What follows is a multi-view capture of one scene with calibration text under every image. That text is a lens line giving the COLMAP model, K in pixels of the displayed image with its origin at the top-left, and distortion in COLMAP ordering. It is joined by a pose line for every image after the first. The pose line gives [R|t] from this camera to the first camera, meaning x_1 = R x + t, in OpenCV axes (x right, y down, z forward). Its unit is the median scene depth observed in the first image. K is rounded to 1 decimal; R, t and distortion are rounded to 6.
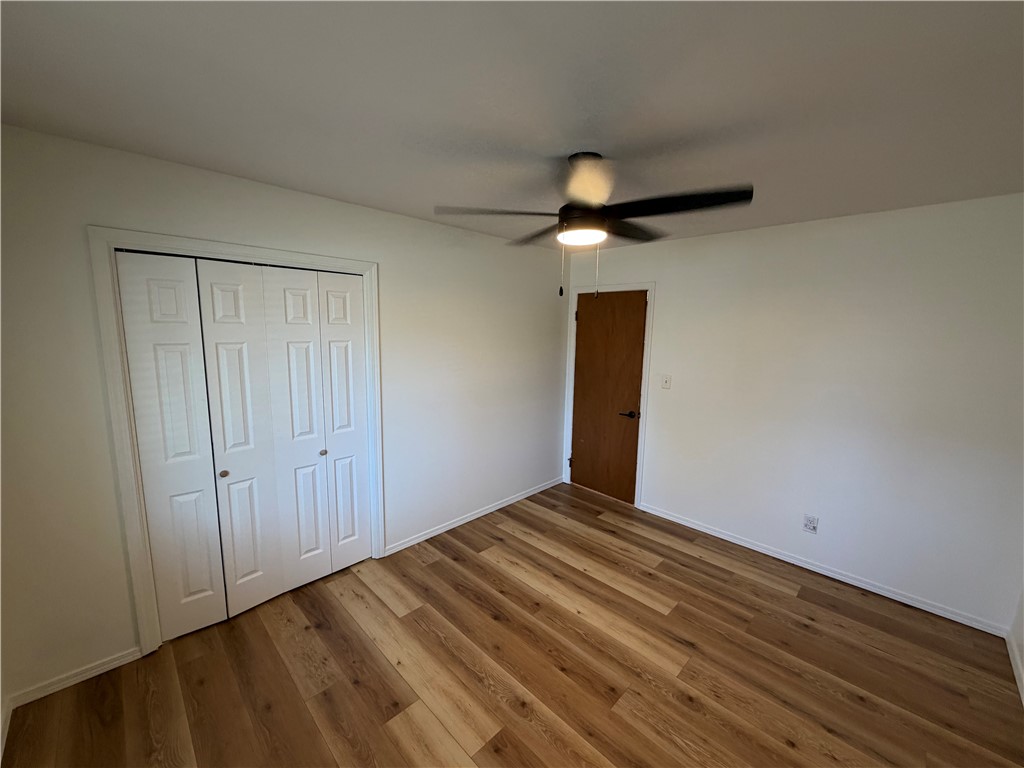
lens RADIAL K [[406.7, 0, 508.7], [0, 406.7, 385.1], [0, 0, 1]] dist [-0.000790, -0.000169]
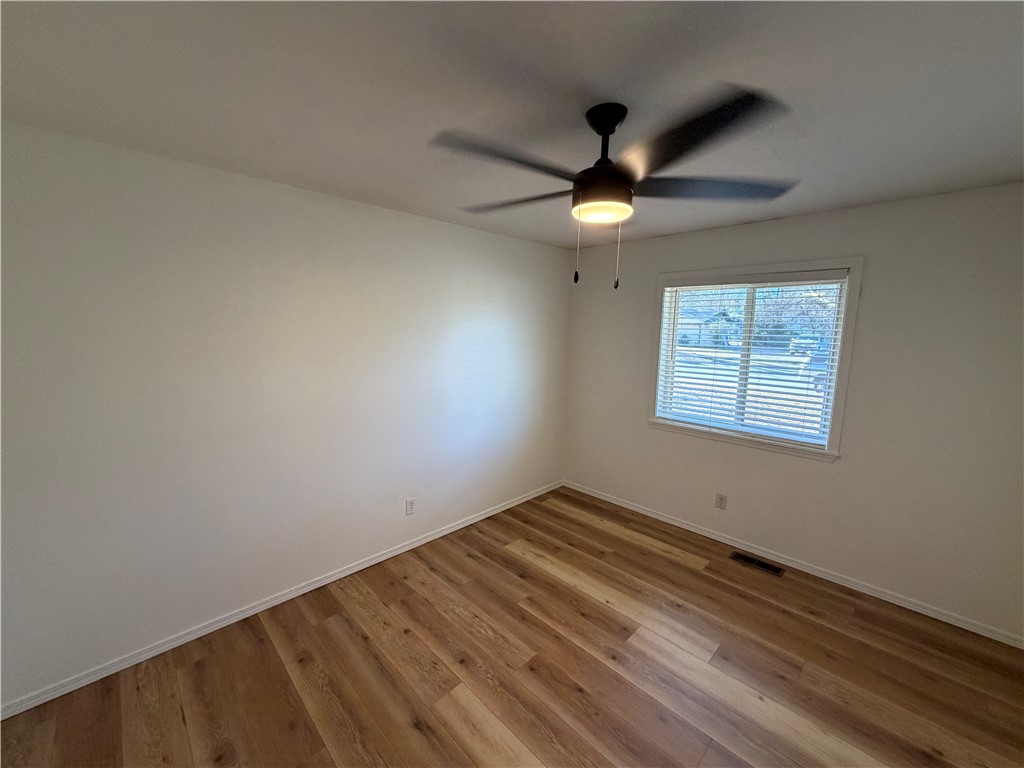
lens RADIAL K [[406.7, 0, 508.7], [0, 406.7, 385.1], [0, 0, 1]] dist [-0.000790, -0.000169]
pose [[-0.999473, -0.032165, -0.004434, 0.345317], [-0.032128, 0.959978, 0.278228, -0.242932], [-0.004692, 0.278223, -0.960505, 1.808370]]
